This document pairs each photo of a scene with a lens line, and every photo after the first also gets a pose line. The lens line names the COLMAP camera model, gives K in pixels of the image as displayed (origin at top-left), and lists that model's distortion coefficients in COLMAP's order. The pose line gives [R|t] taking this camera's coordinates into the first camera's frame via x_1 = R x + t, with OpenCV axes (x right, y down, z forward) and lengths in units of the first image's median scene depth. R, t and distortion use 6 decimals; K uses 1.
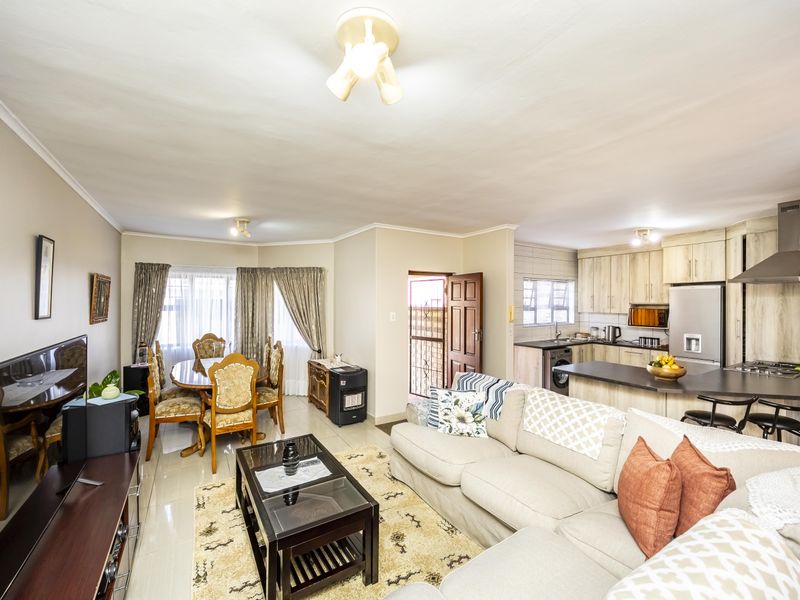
lens RADIAL K [[349.4, 0, 402.4], [0, 349.4, 301.2], [0, 0, 1]] dist [0.008572, 0.000759]
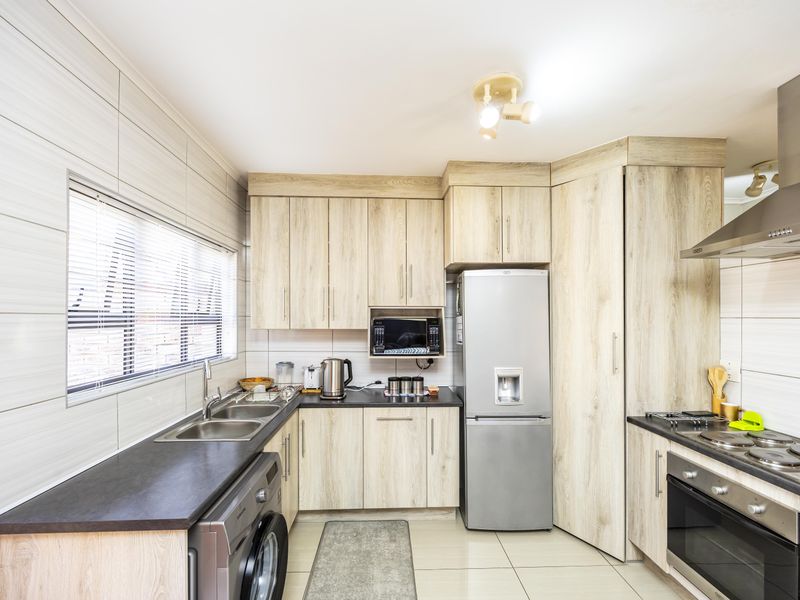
lens RADIAL K [[349.4, 0, 396.4], [0, 349.4, 317.2], [0, 0, 1]] dist [0.008572, 0.000759]
pose [[0.492202, -0.000916, 0.870480, 0.261582], [0.000417, 1.000000, 0.000816, 0.019198], [-0.870481, -0.000039, 0.492202, 0.727794]]
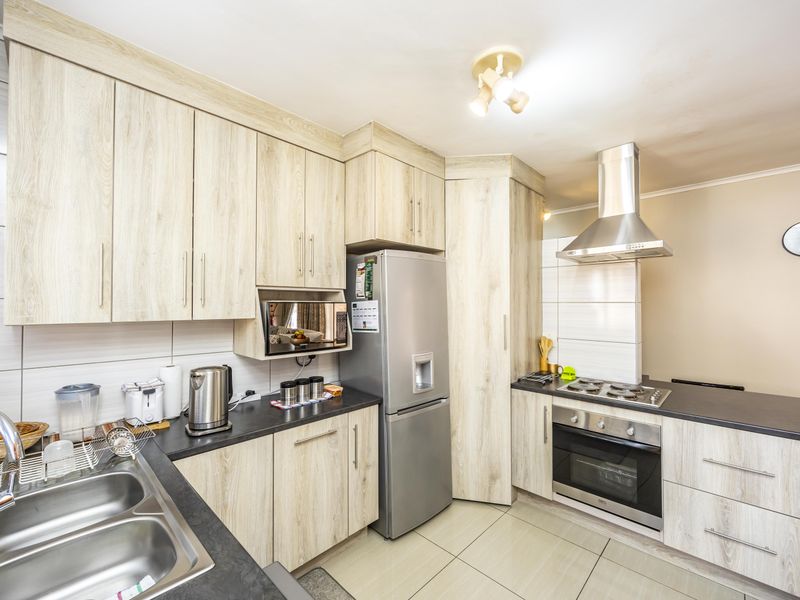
lens RADIAL K [[349.4, 0, 405.7], [0, 349.4, 298.9], [0, 0, 1]] dist [0.008572, 0.000759]
pose [[-0.243372, 0.014364, 0.969827, 0.298194], [0.001022, 0.999894, -0.014553, 0.022060], [-0.969932, -0.002550, -0.243361, 0.927183]]
